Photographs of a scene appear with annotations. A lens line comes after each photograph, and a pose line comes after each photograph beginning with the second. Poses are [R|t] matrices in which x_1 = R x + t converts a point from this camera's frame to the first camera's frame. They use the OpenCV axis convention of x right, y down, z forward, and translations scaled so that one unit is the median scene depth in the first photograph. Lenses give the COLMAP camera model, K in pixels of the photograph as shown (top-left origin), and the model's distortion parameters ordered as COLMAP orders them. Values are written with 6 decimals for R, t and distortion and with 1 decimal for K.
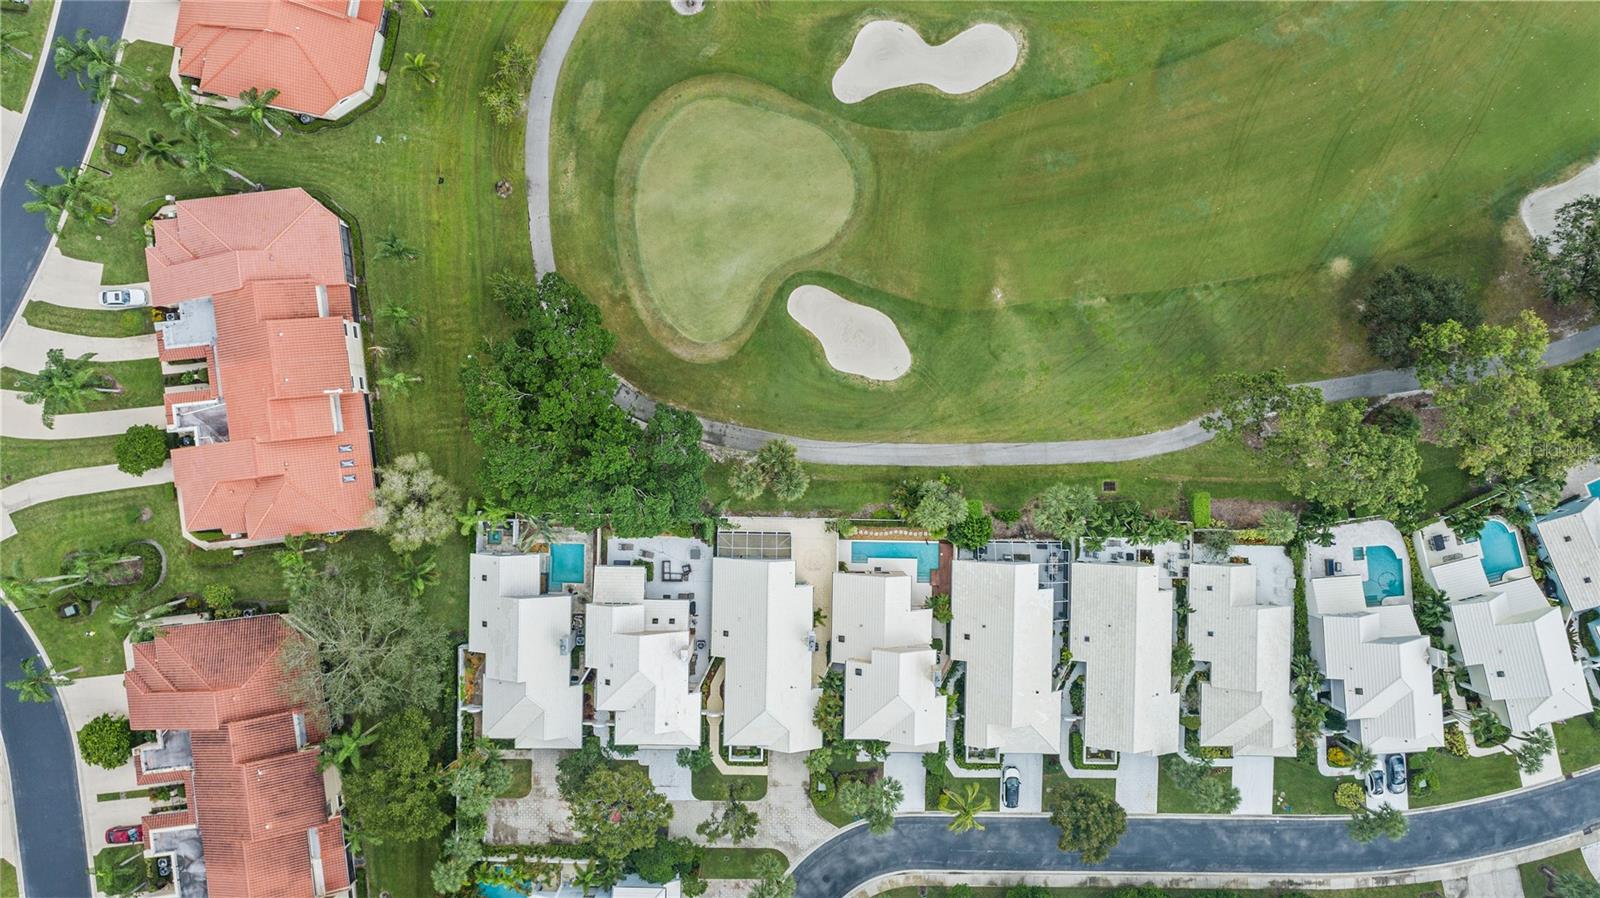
lens RADIAL K [[1119.5, 0, 799.9], [0, 1119.5, 452.7], [0, 0, 1]] dist [0.010955, 0.001997]
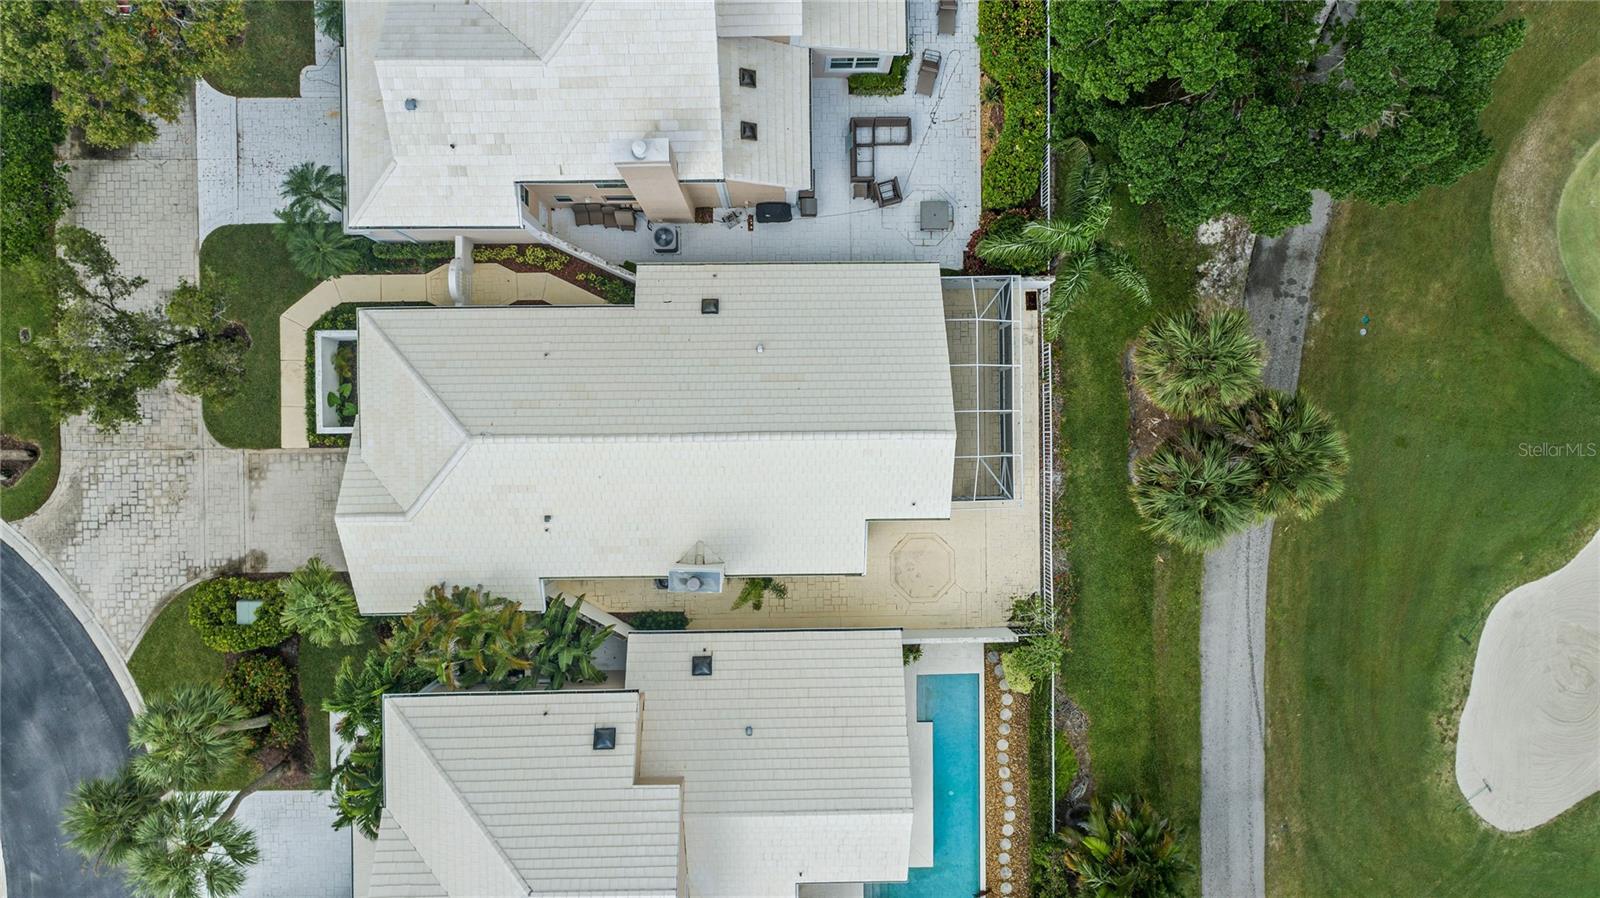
lens RADIAL K [[1119.5, 0, 804.5], [0, 1119.5, 448.8], [0, 0, 1]] dist [0.010955, 0.001997]
pose [[0.030705, 0.999415, -0.015048, -0.019308], [-0.998822, 0.030113, -0.038059, 0.144881], [-0.037584, 0.016199, 0.999162, 0.665703]]
